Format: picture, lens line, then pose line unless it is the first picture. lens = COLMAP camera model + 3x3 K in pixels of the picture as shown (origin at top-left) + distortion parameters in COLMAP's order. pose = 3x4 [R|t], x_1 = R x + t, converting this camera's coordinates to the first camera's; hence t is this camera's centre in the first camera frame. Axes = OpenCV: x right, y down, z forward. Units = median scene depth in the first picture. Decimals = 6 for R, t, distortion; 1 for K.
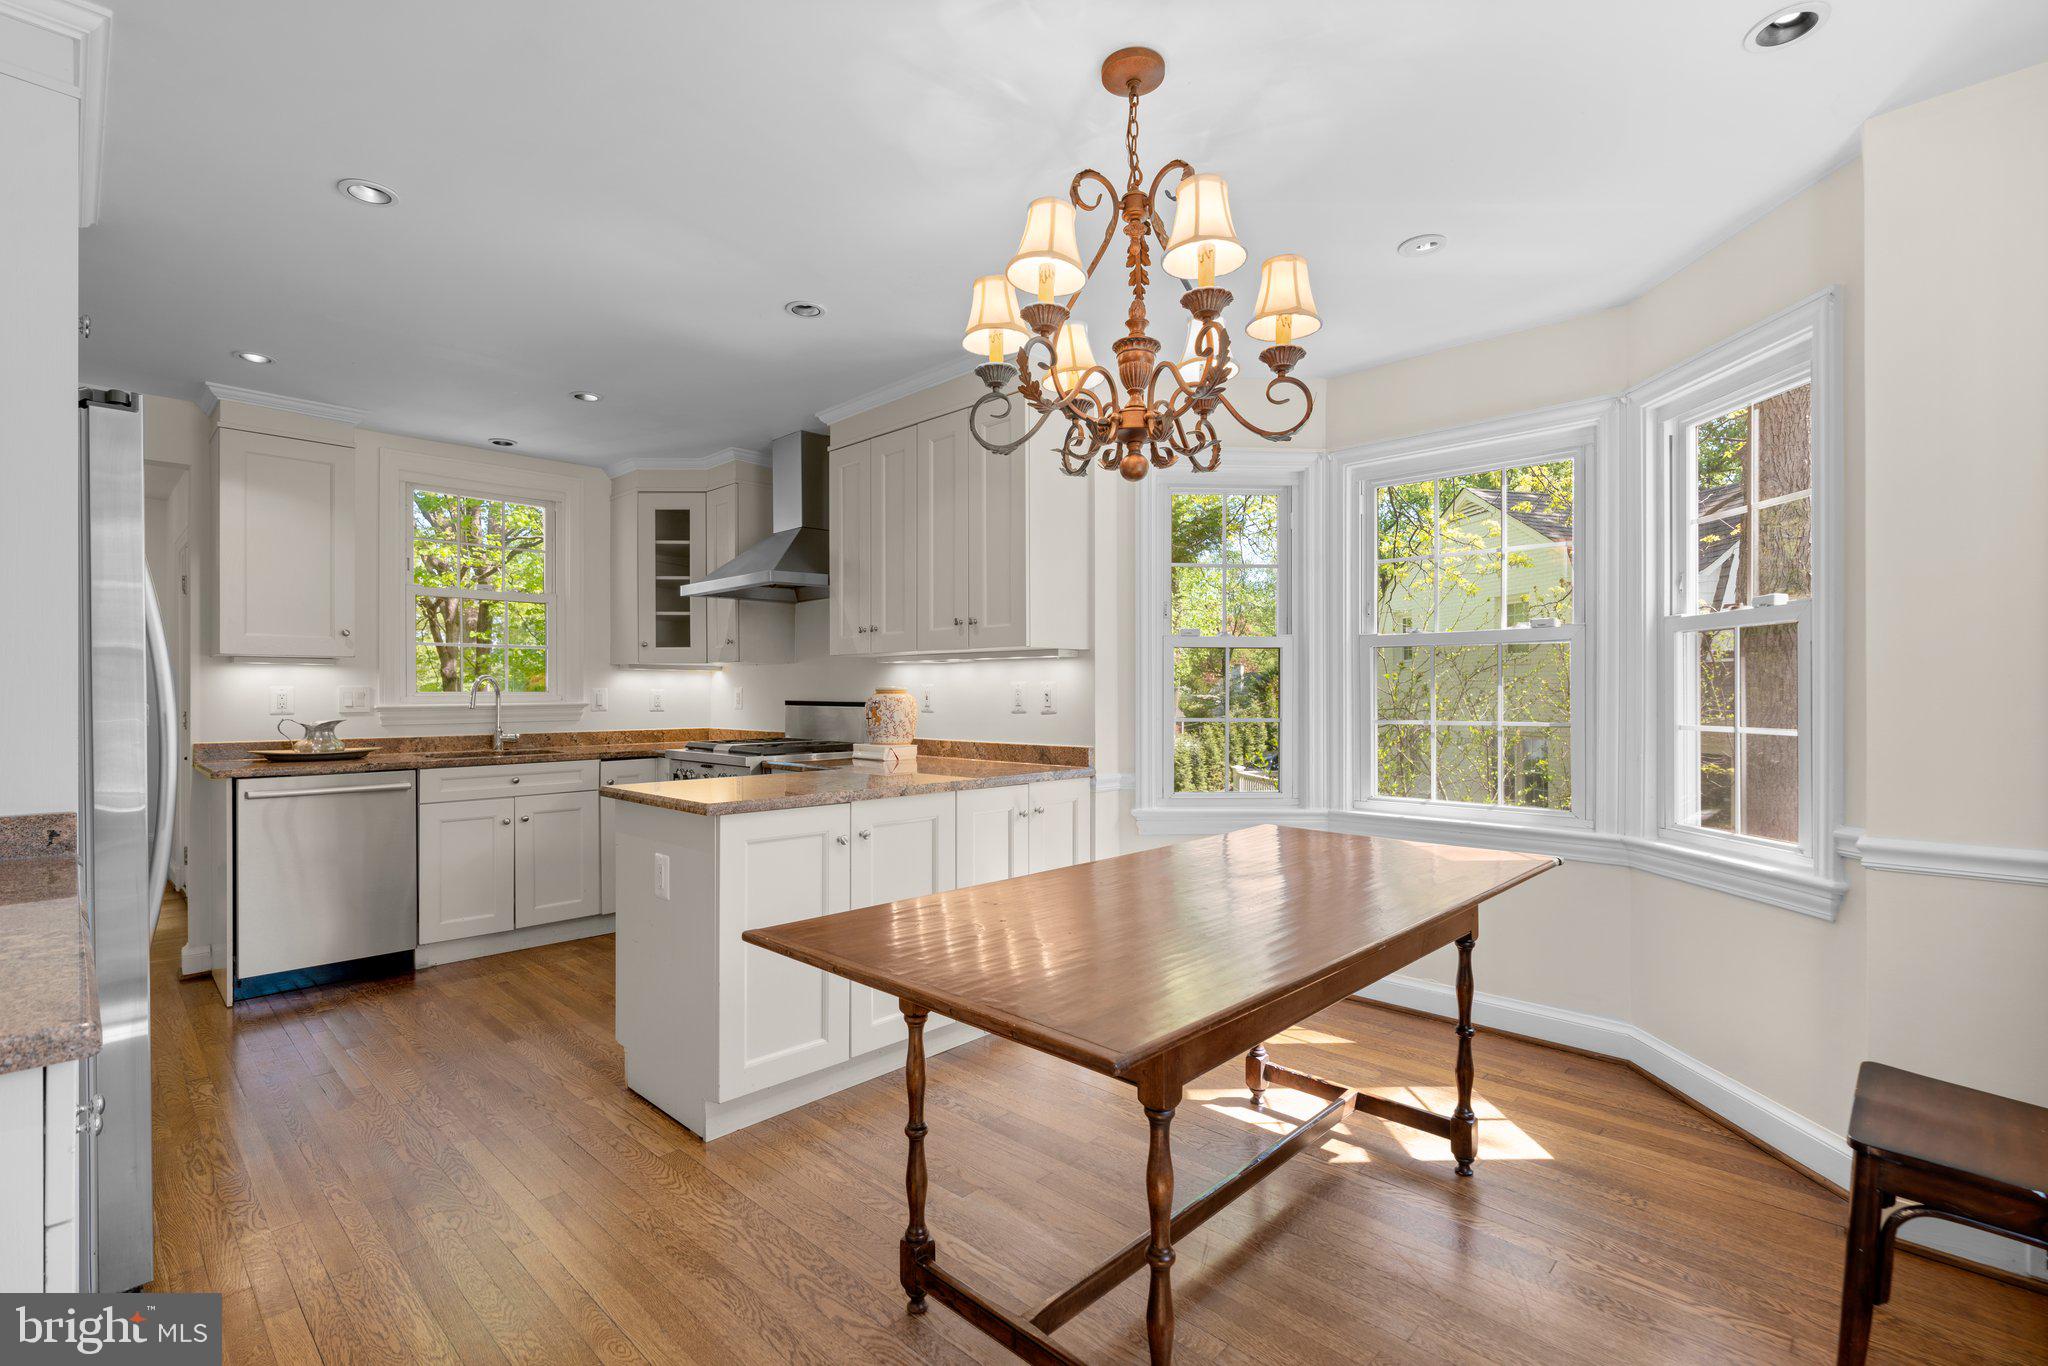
lens RADIAL K [[930.1, 0, 1020.5], [0, 930.1, 695.7], [0, 0, 1]] dist [-0.001425, 0.000711]
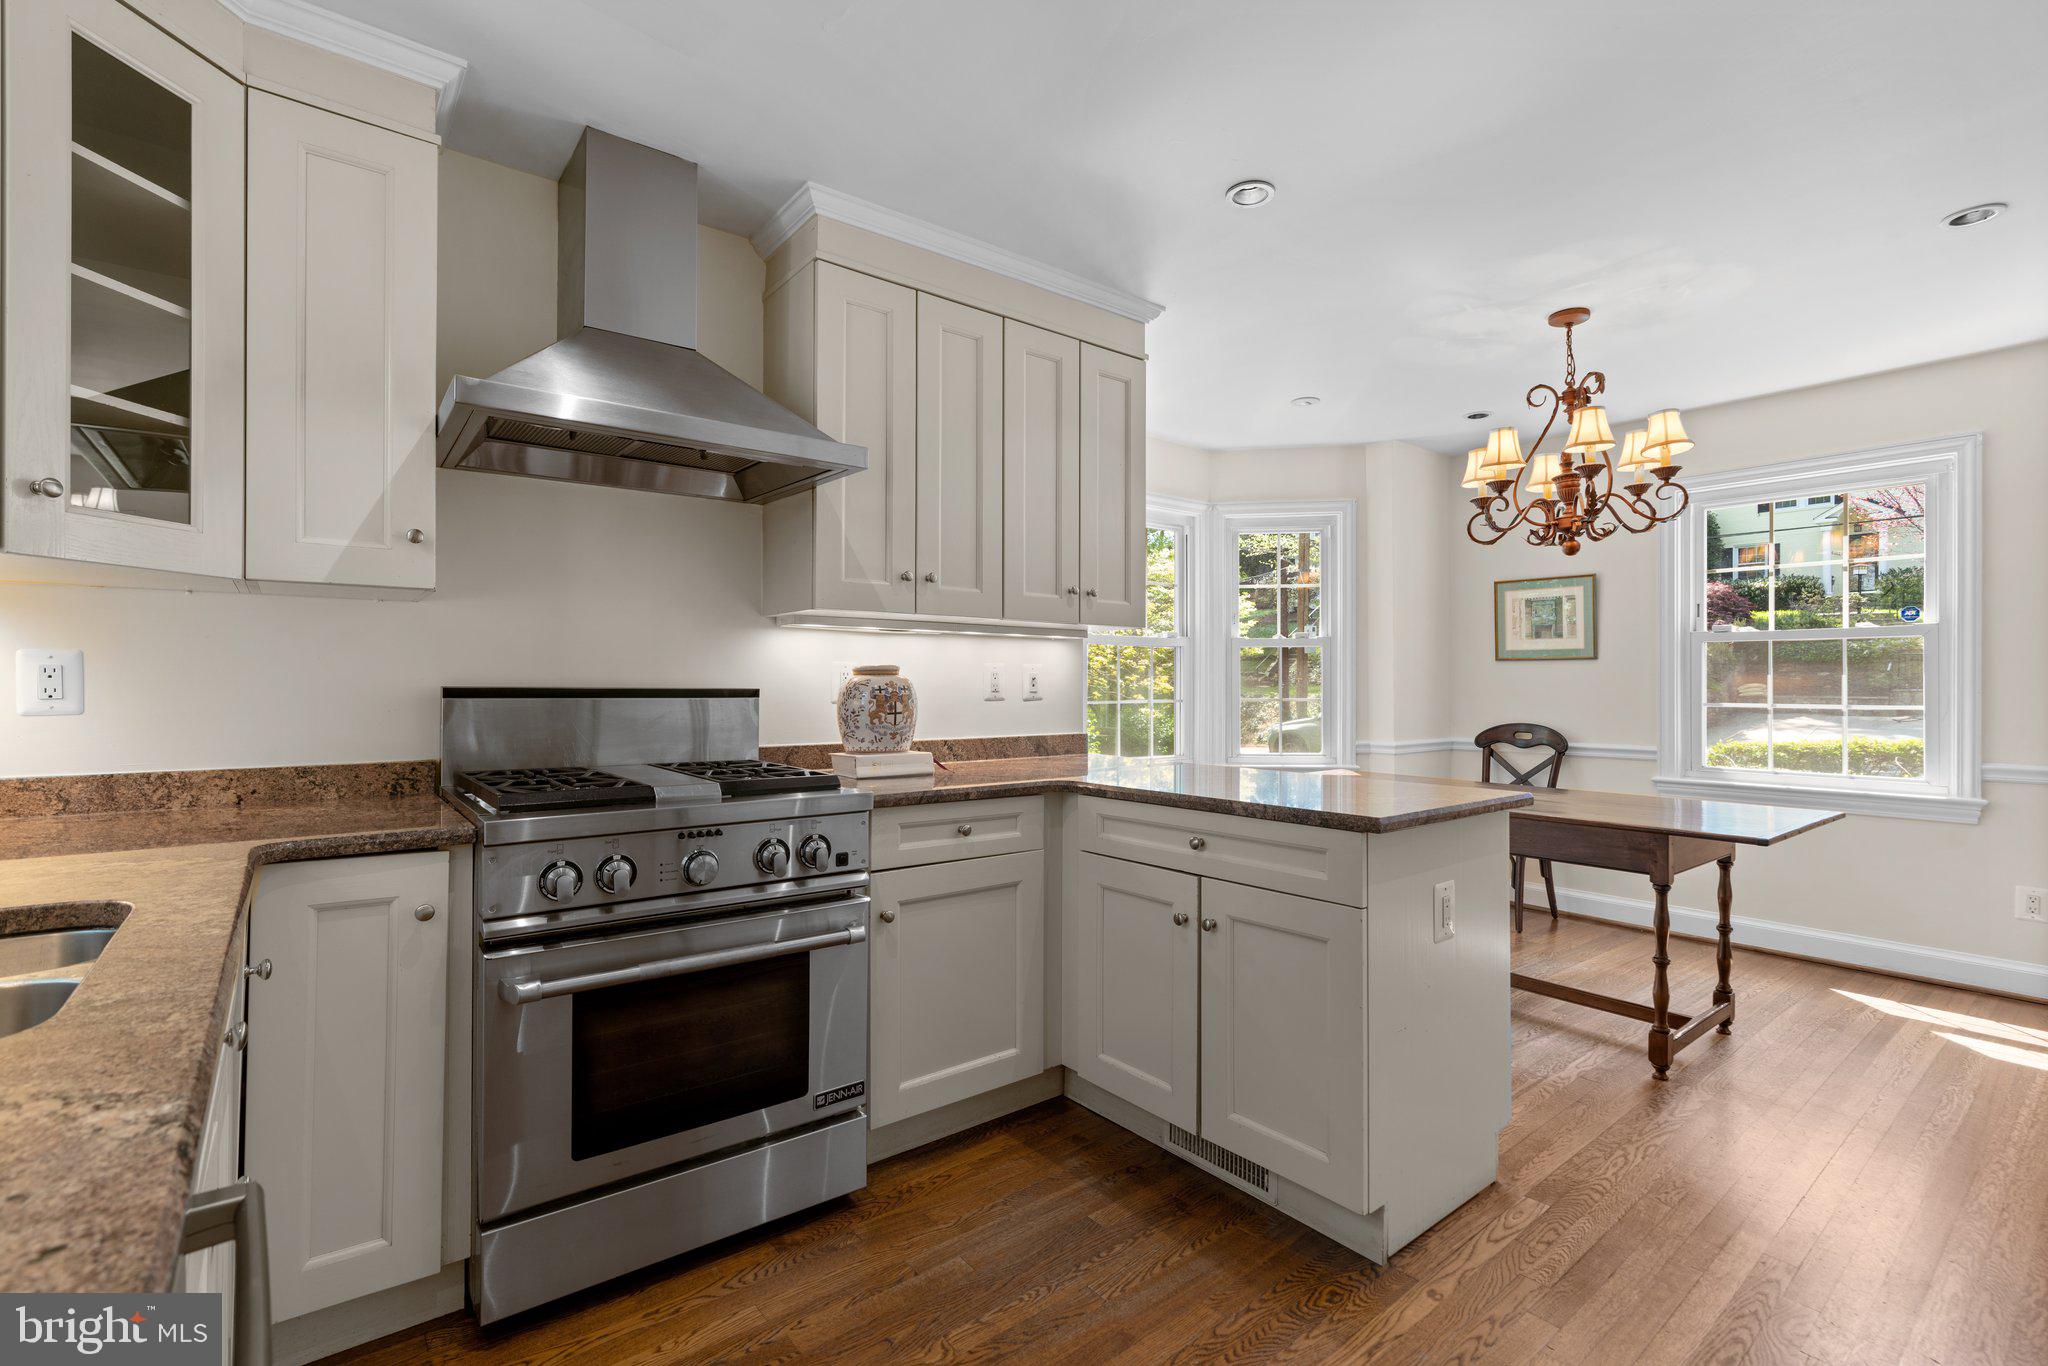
lens RADIAL K [[930.1, 0, 1020.4], [0, 930.1, 677.6], [0, 0, 1]] dist [-0.001425, 0.000711]
pose [[0.131820, 0.008449, 0.991238, -0.782569], [-0.000779, 0.999964, -0.008420, 0.004824], [-0.991273, 0.000337, 0.131822, 0.816047]]
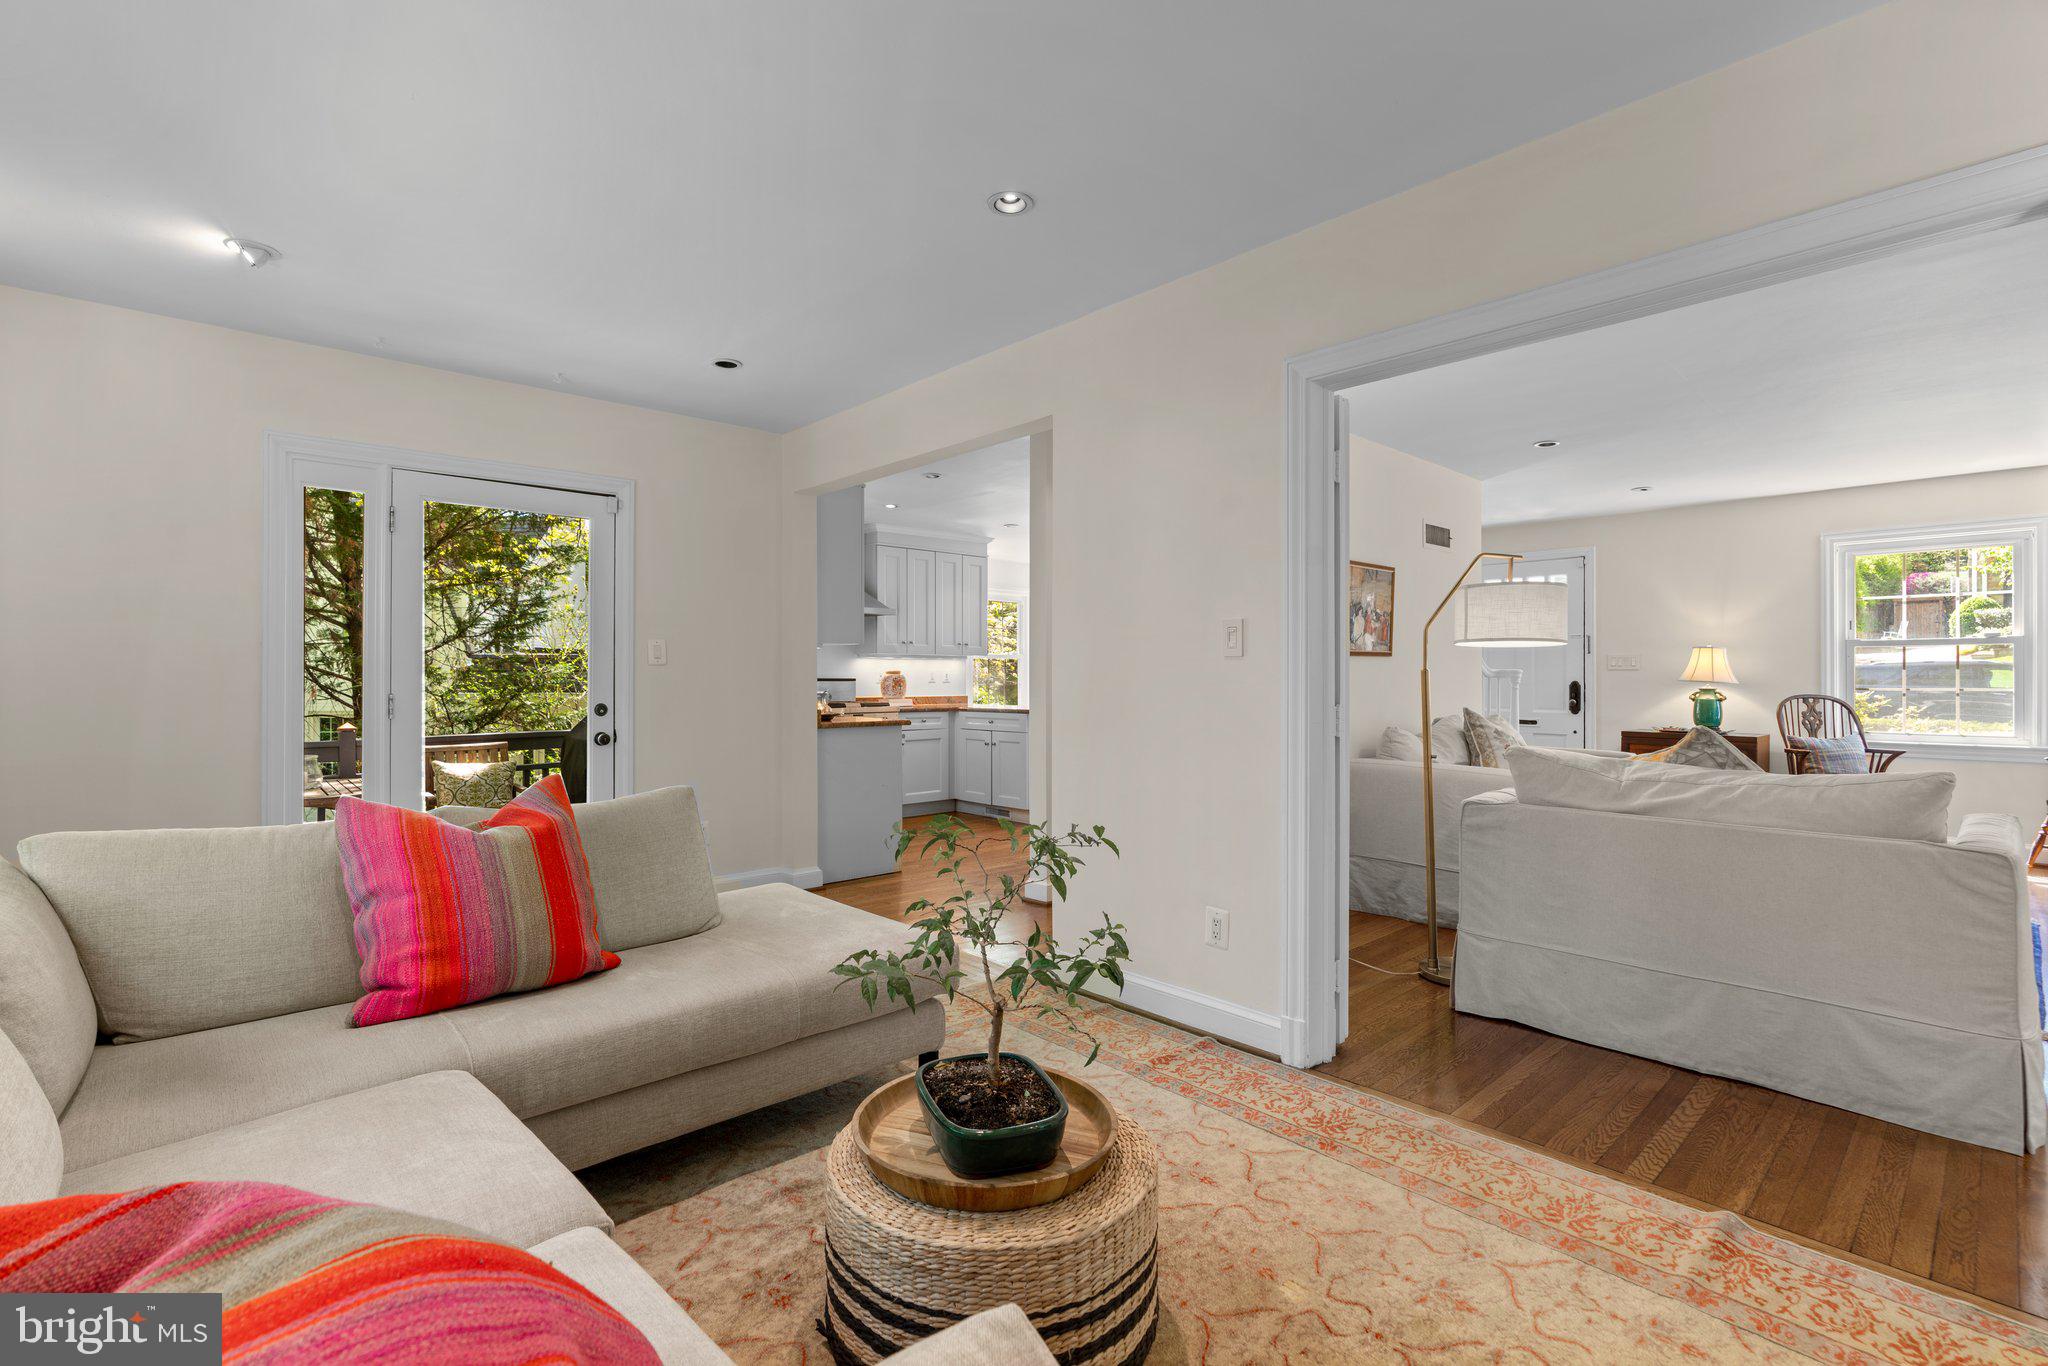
lens RADIAL K [[930.1, 0, 1023.8], [0, 930.1, 672.3], [0, 0, 1]] dist [-0.001425, 0.000711]
pose [[0.049574, -0.002257, 0.998768, -2.114653], [0.001235, 0.999997, 0.002198, -0.009632], [-0.998770, 0.001125, 0.049576, 0.627264]]
